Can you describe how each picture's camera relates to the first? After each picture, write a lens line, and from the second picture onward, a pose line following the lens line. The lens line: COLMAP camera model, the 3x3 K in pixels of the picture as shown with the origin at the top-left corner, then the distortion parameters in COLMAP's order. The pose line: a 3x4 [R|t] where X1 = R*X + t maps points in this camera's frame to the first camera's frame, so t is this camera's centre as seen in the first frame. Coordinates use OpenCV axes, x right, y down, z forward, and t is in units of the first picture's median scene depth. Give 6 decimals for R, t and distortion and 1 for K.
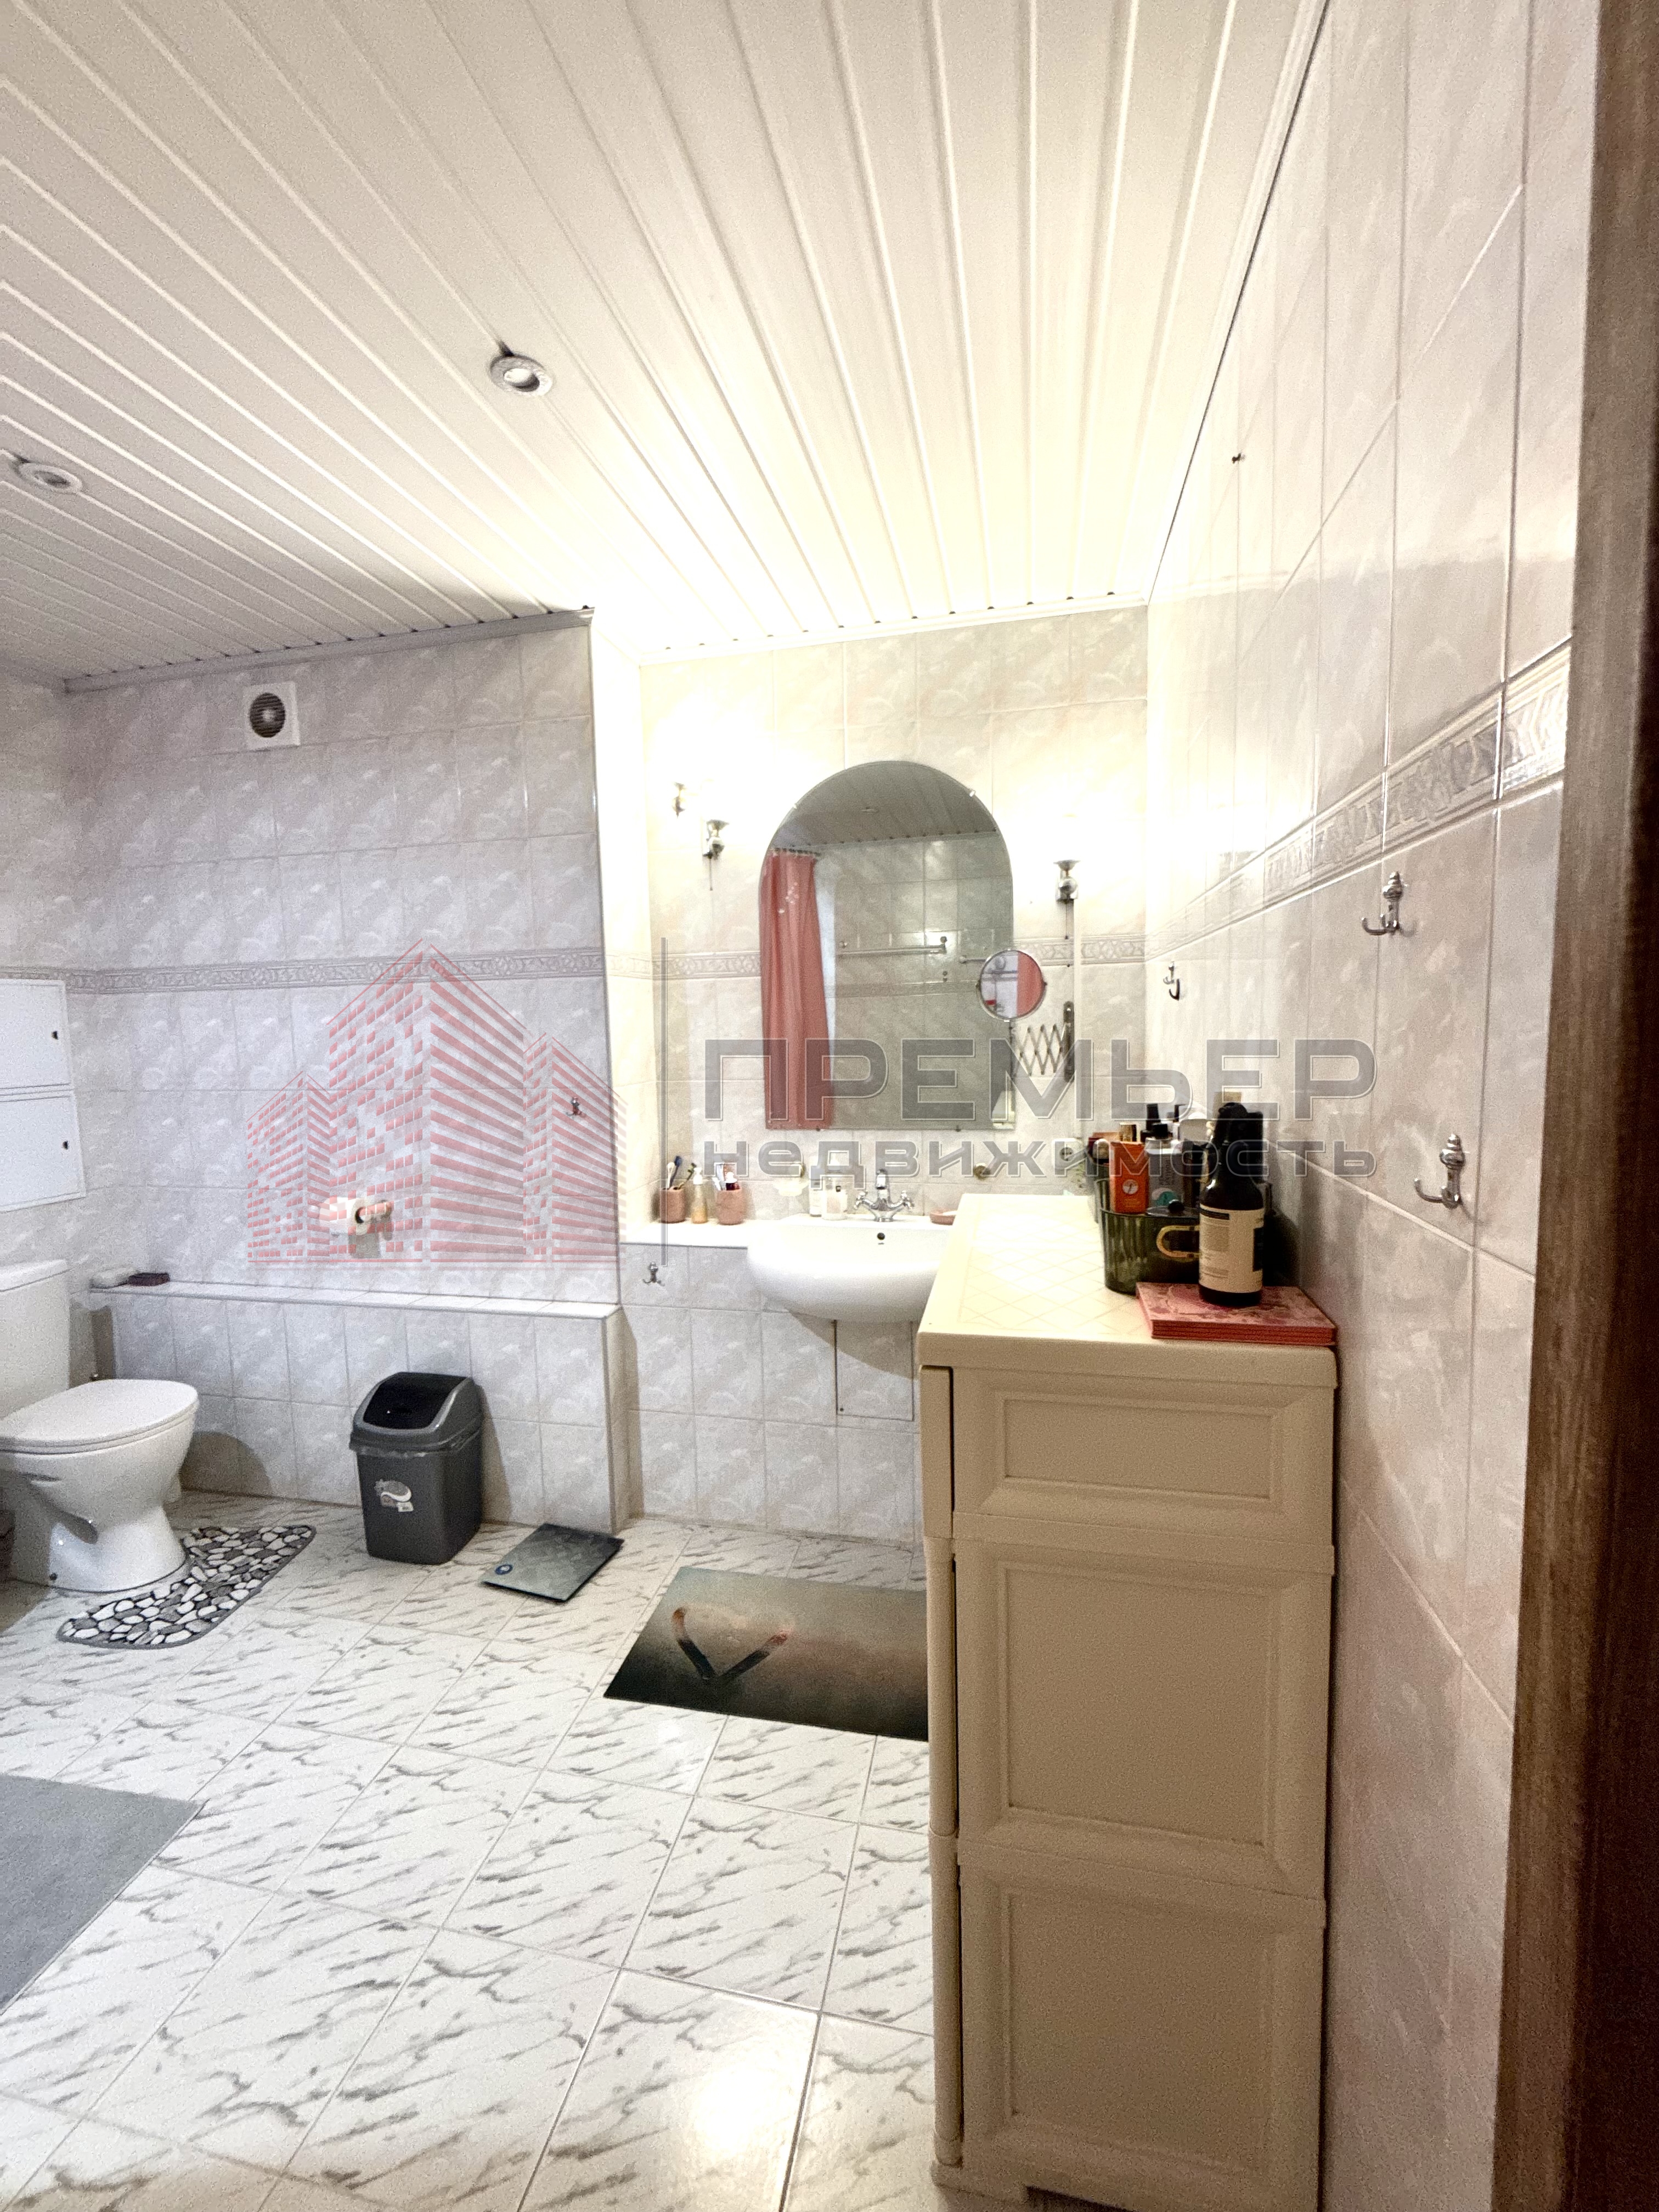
lens RADIAL K [[885.8, 0, 829.3], [0, 885.8, 1103.0], [0, 0, 1]] dist [0.000204, 0.000295]
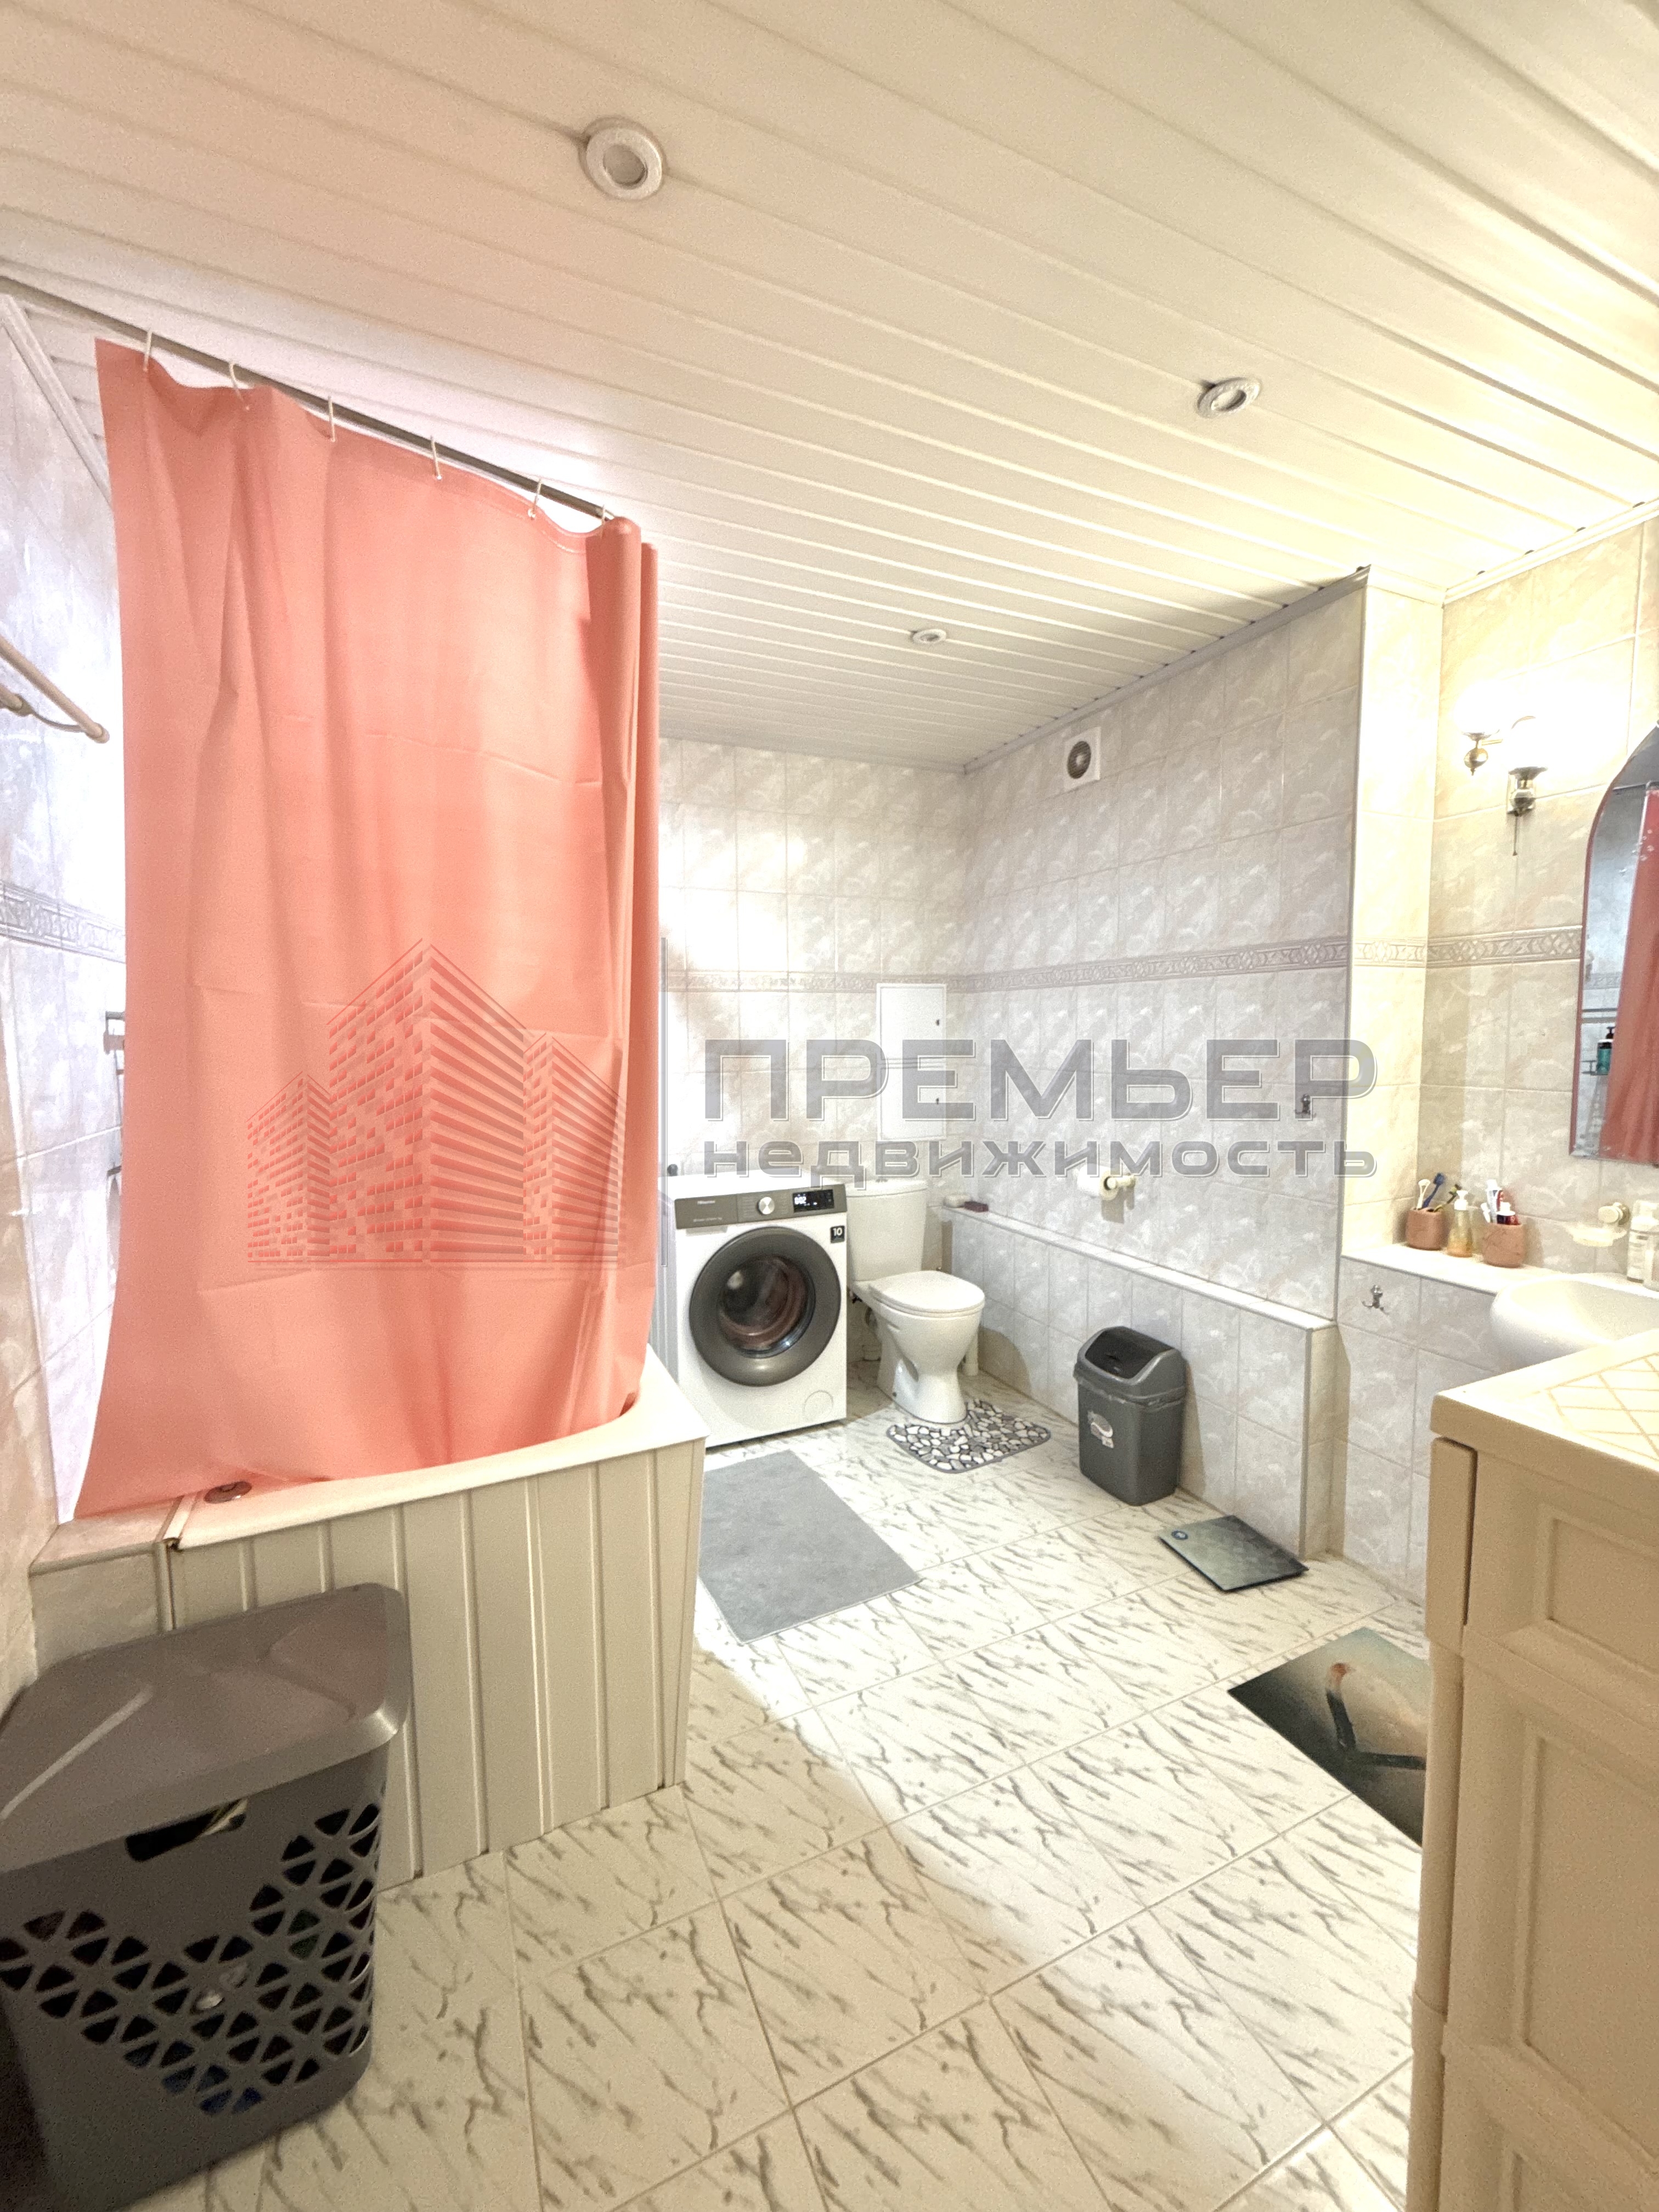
lens RADIAL K [[885.8, 0, 830.7], [0, 885.8, 1103.4], [0, 0, 1]] dist [0.000204, 0.000295]
pose [[0.606826, 0.085262, -0.790248, 0.164189], [-0.076042, 0.995897, 0.049058, -0.005591], [0.791189, 0.030322, 0.610820, 0.011184]]
